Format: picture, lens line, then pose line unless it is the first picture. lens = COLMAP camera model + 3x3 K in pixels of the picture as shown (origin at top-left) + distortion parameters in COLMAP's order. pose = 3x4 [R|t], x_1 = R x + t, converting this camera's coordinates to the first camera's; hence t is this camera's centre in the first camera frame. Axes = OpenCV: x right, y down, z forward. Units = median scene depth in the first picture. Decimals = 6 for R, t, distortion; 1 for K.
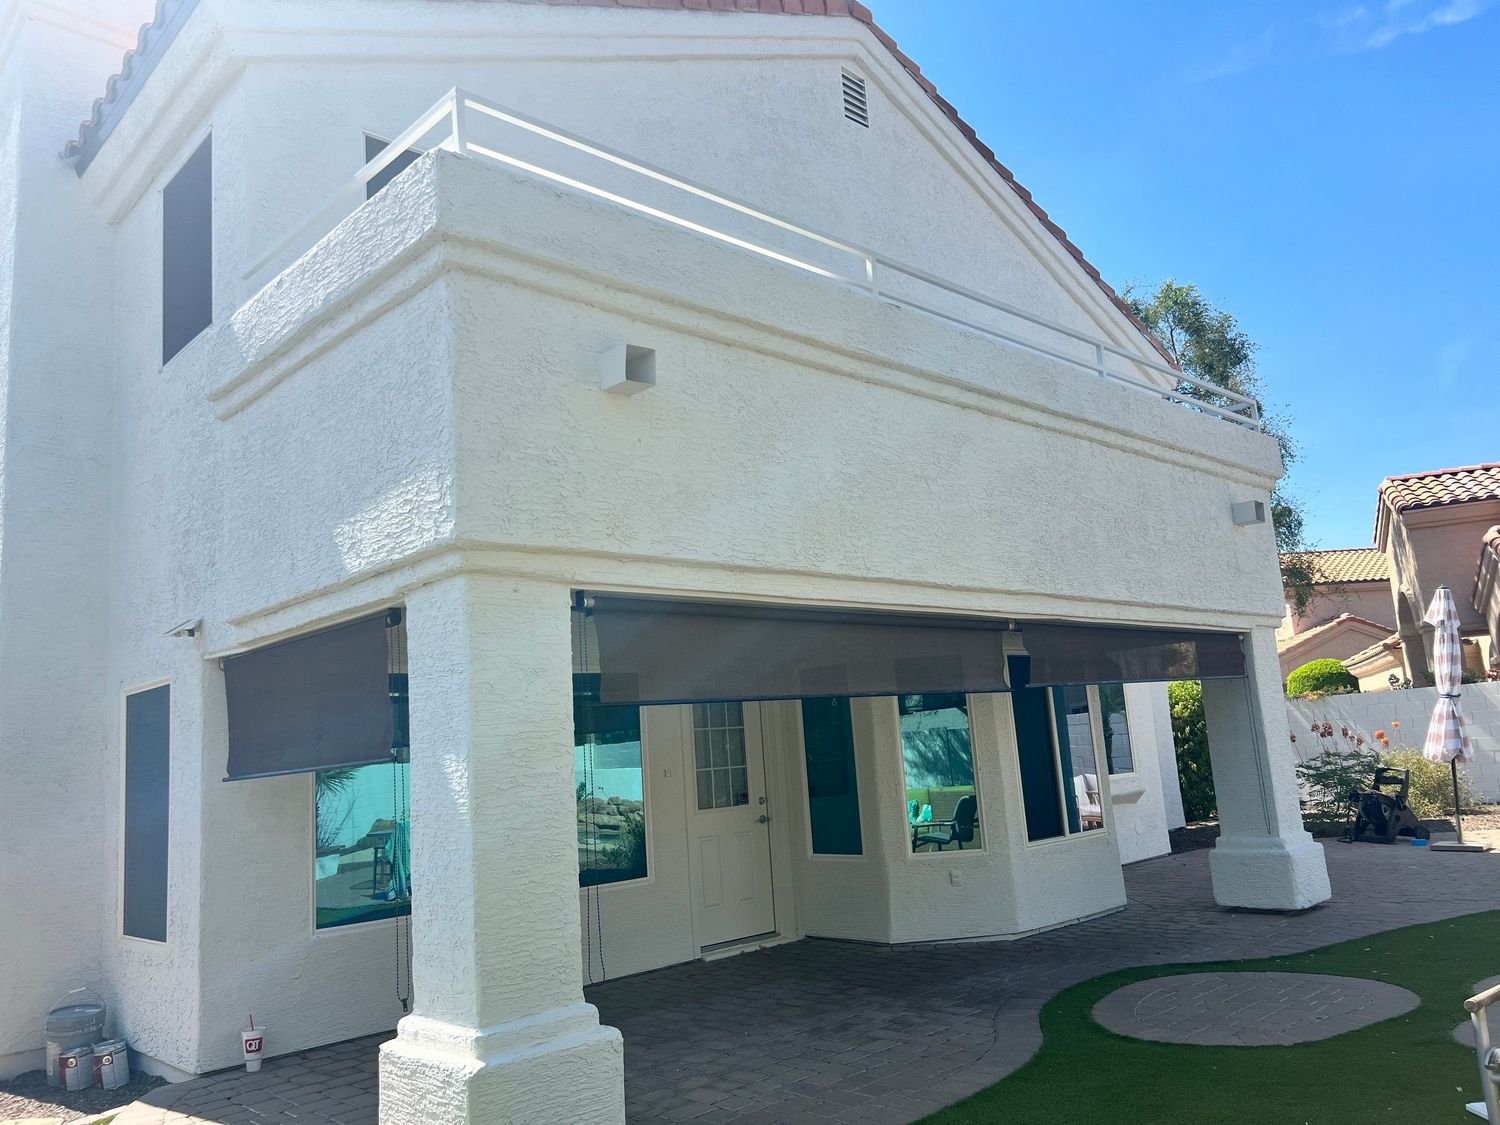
lens RADIAL K [[1135.7, 0, 750.0], [0, 1135.7, 562.5], [0, 0, 1]] dist [0.075627, -0.076505]
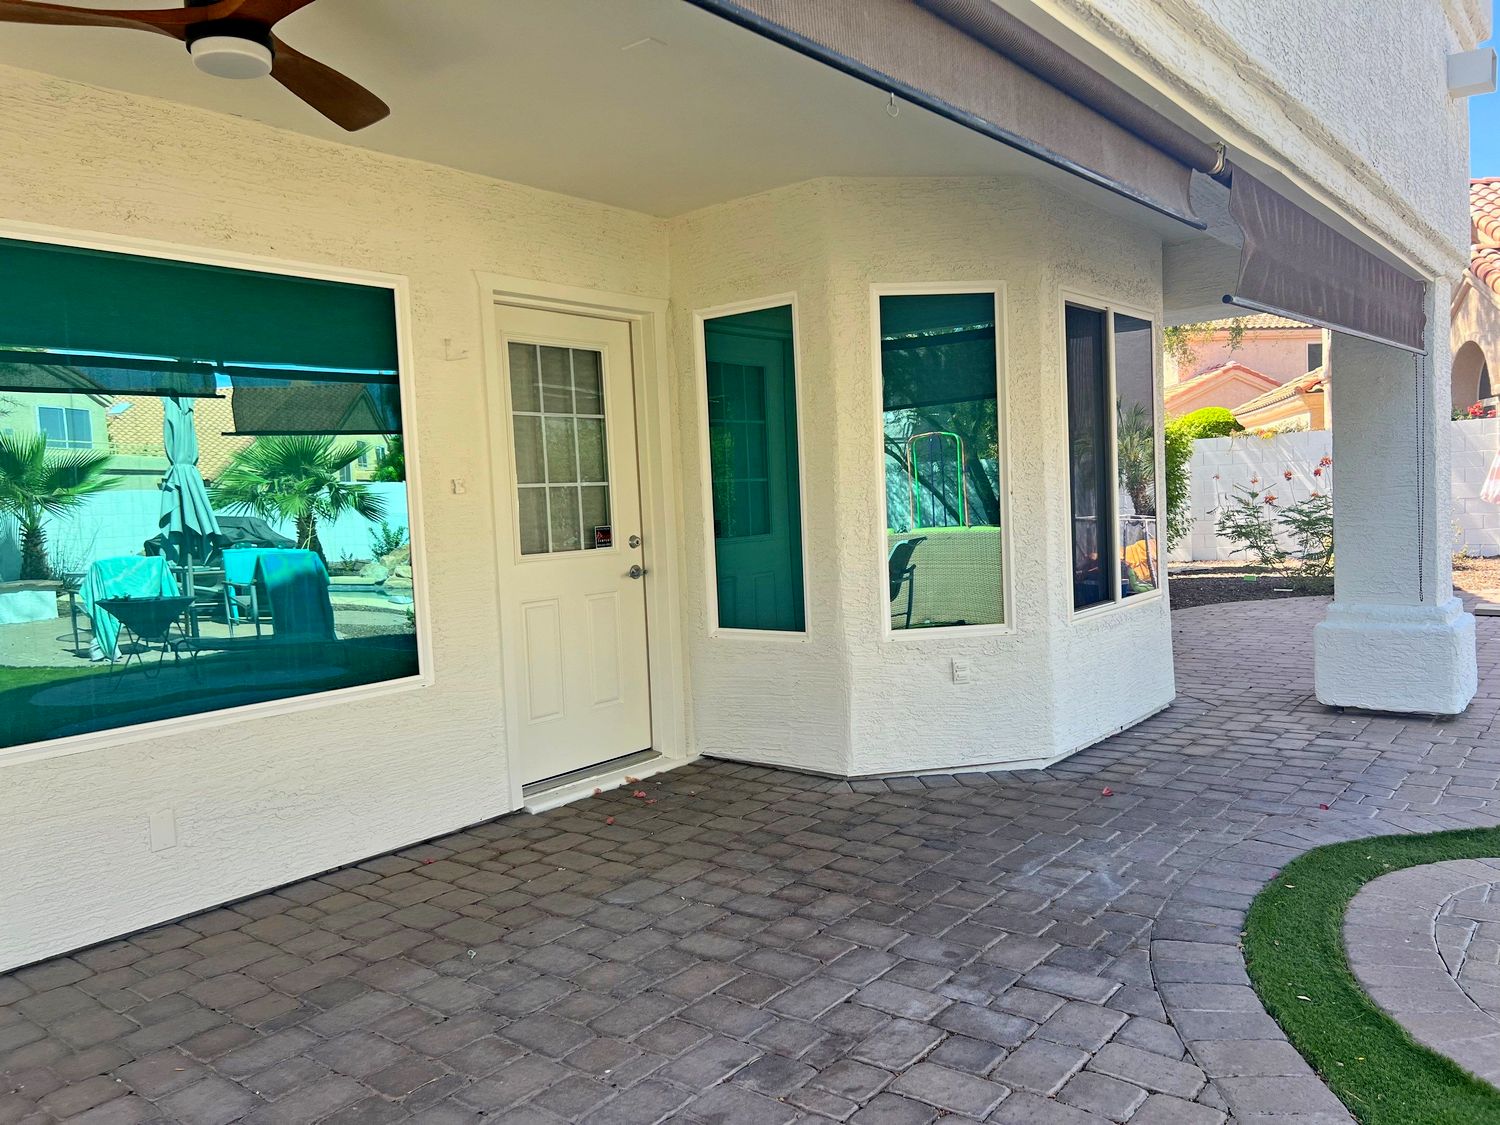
lens RADIAL K [[1119.7, 0, 750.0], [0, 1119.7, 562.5], [0, 0, 1]] dist [0.243431, -0.000639]
pose [[0.991214, 0.013654, 0.131561, -0.006826], [-0.041639, 0.976296, 0.212395, 0.094702], [-0.125542, -0.216007, 0.968287, 0.432094]]
